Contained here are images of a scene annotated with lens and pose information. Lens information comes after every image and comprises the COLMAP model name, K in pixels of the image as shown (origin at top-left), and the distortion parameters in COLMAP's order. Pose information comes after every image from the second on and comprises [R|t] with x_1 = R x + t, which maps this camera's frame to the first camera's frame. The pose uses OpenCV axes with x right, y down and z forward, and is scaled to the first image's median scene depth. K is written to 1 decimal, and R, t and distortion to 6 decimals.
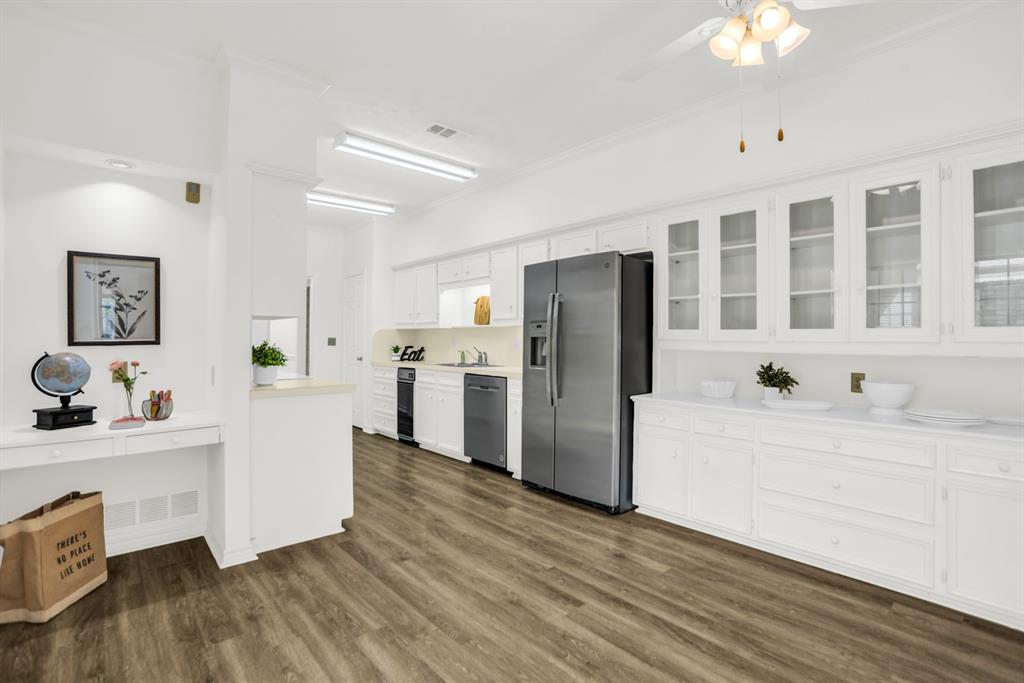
lens RADIAL K [[488.9, 0, 508.4], [0, 488.9, 339.1], [0, 0, 1]] dist [-0.029405, 0.005837]
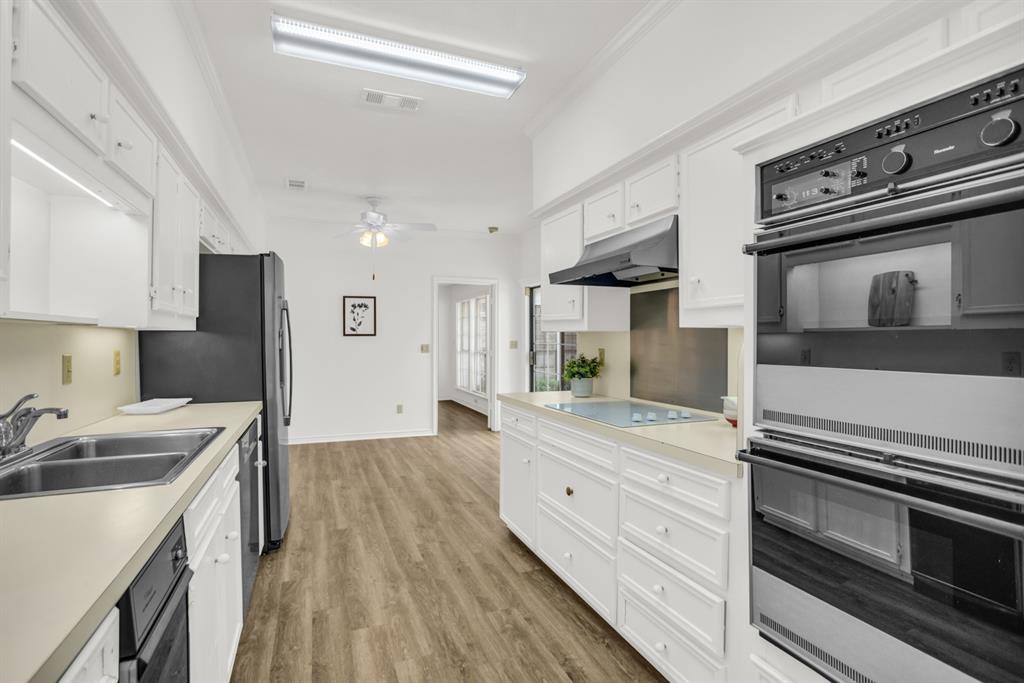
lens RADIAL K [[488.9, 0, 519.5], [0, 488.9, 349.7], [0, 0, 1]] dist [-0.029405, 0.005837]
pose [[-0.950241, -0.005537, 0.311466, -0.702000], [-0.000236, 0.999855, 0.017054, -0.022127], [-0.311516, 0.016132, -0.950104, 2.027105]]
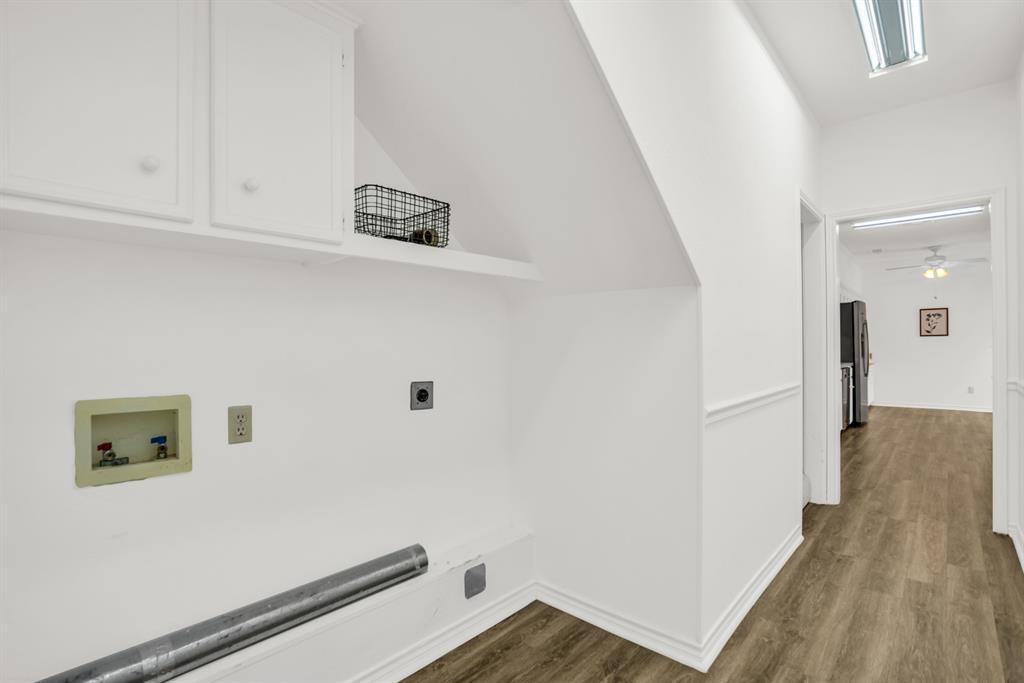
lens RADIAL K [[488.9, 0, 511.9], [0, 488.9, 343.6], [0, 0, 1]] dist [-0.029405, 0.005837]
pose [[-0.118637, 0.004782, 0.992926, -1.959157], [-0.003163, 0.999982, -0.005194, 0.021347], [-0.992933, -0.003757, -0.118620, 3.118956]]
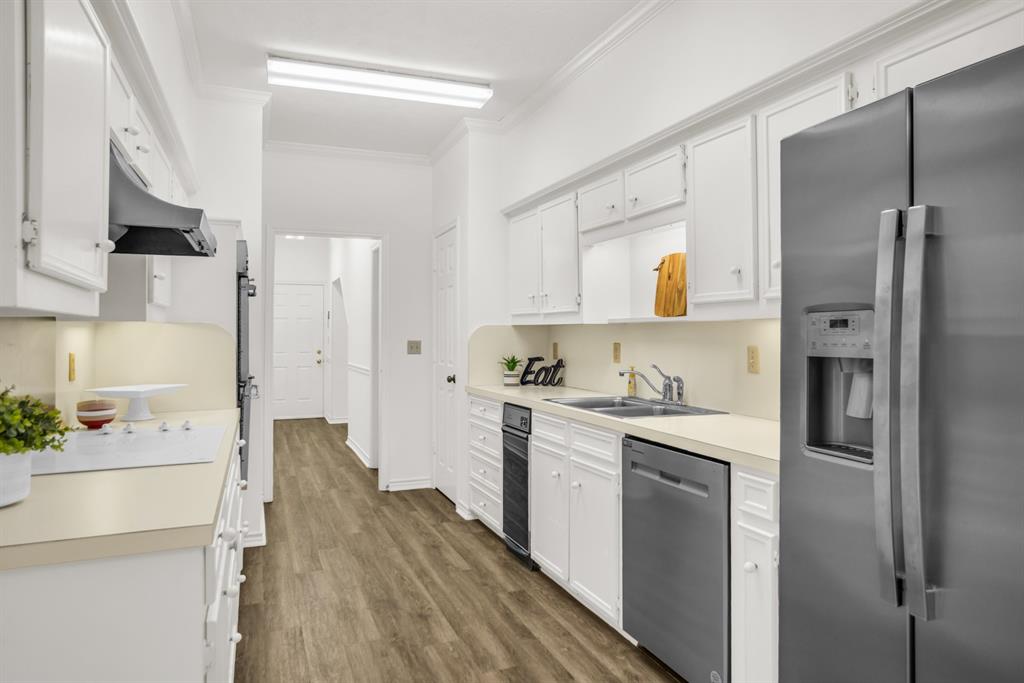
lens RADIAL K [[631.7, 0, 529.8], [0, 631.7, 321.3], [0, 0, 1]] dist [-0.026261, 0.000570]
pose [[0.953851, -0.009450, -0.300131, -0.005580], [0.004146, 0.999824, -0.018305, -0.025581], [0.300251, 0.016216, 0.953722, 0.700184]]
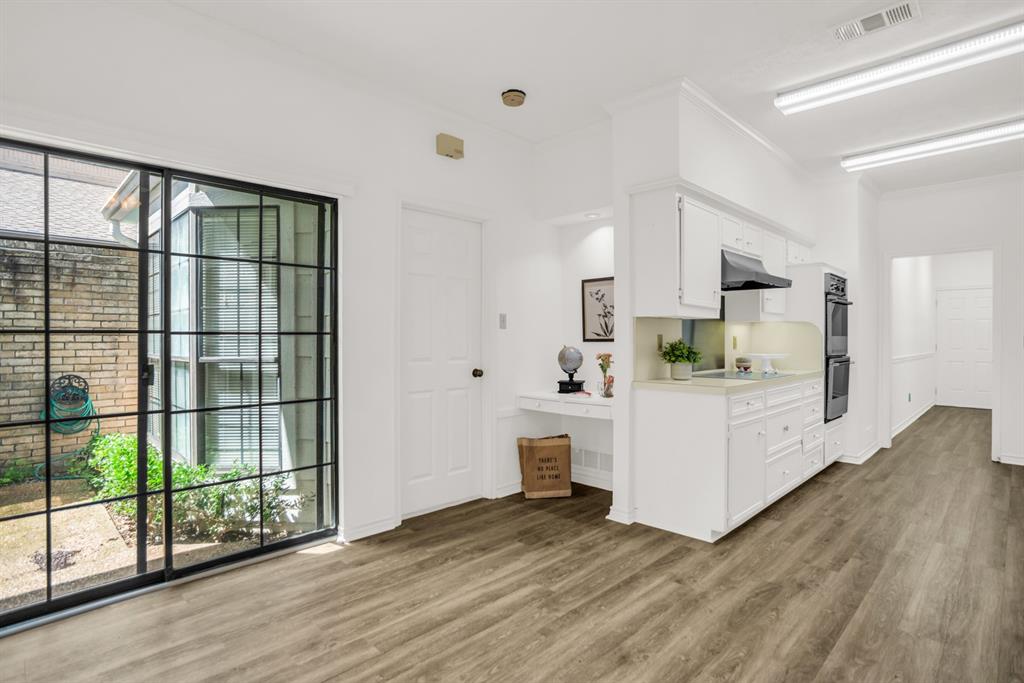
lens RADIAL K [[521.7, 0, 505.7], [0, 521.7, 340.7], [0, 0, 1]] dist [-0.024014, 0.006392]
pose [[0.068197, 0.006038, -0.997654, 0.627972], [0.001355, 0.999980, 0.006145, 0.000284], [0.997671, -0.001771, 0.068187, 0.536944]]
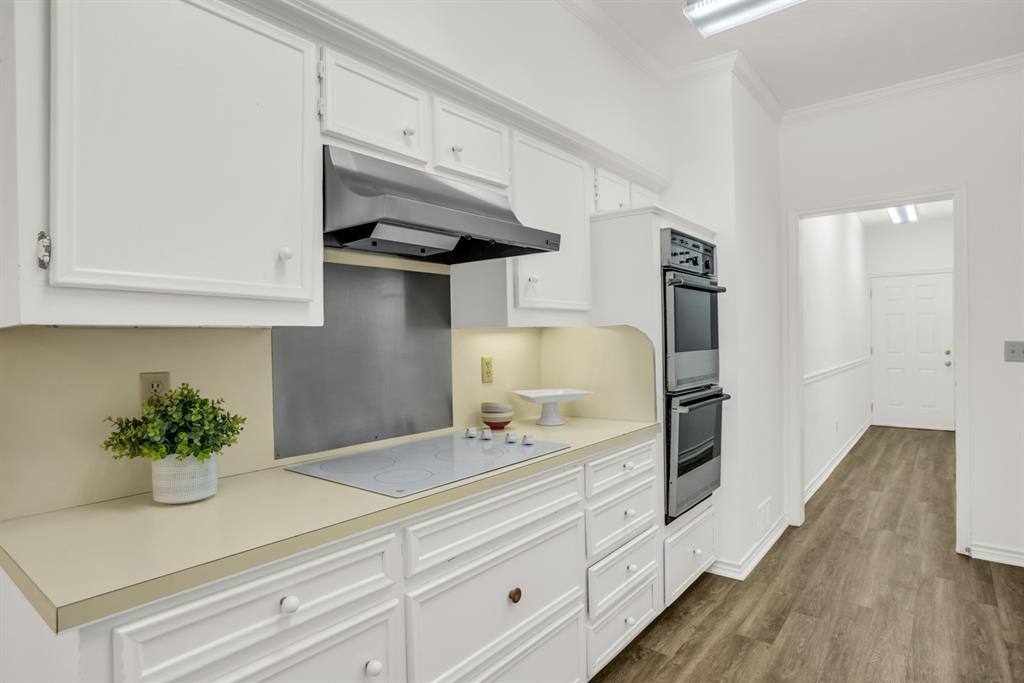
lens RADIAL K [[558.9, 0, 513.1], [0, 558.9, 344.8], [0, 0, 1]] dist [-0.022286, 0.008548]
pose [[0.186571, 0.007961, -0.982409, -0.025804], [0.020090, 0.999727, 0.011916, -0.028703], [0.982236, -0.021960, 0.186360, 1.180084]]
